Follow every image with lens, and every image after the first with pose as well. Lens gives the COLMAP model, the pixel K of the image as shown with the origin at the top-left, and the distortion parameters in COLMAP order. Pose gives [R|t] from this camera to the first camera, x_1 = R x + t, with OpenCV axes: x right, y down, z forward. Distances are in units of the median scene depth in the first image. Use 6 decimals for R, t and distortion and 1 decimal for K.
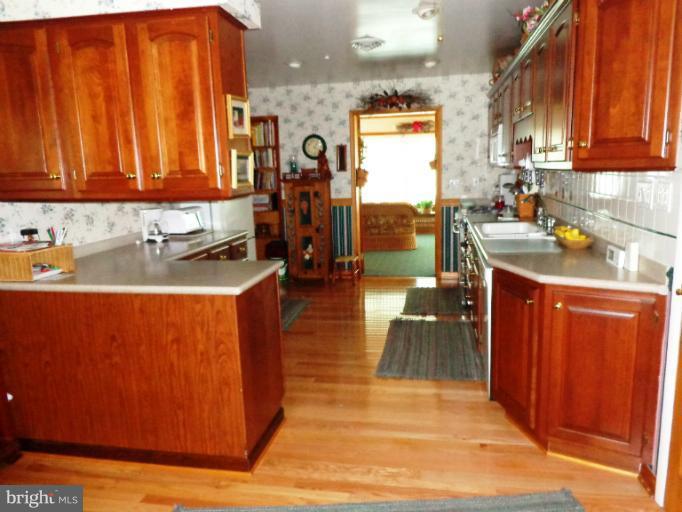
lens RADIAL K [[506.5, 0, 341.2], [0, 506.5, 256.5], [0, 0, 1]] dist [-0.000785, -0.006157]
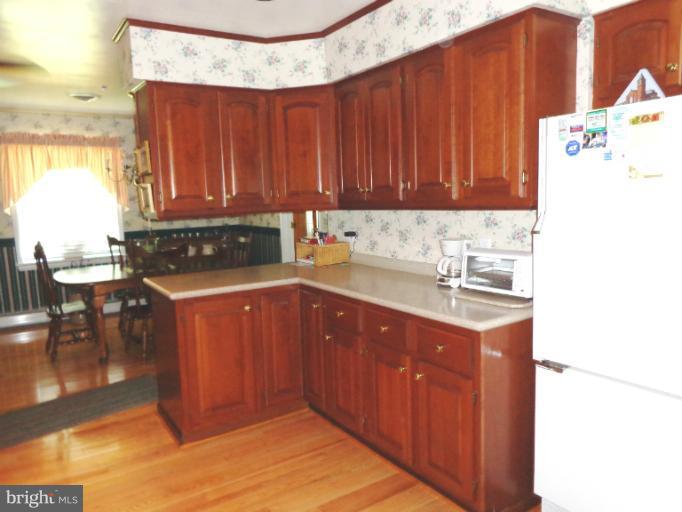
lens RADIAL K [[506.5, 0, 340.9], [0, 506.5, 255.8], [0, 0, 1]] dist [-0.000785, -0.006157]
pose [[-0.727188, 0.147451, -0.670415, 0.237526], [-0.057128, 0.960269, 0.273167, -0.294253], [0.684057, 0.236943, -0.689873, 1.602826]]
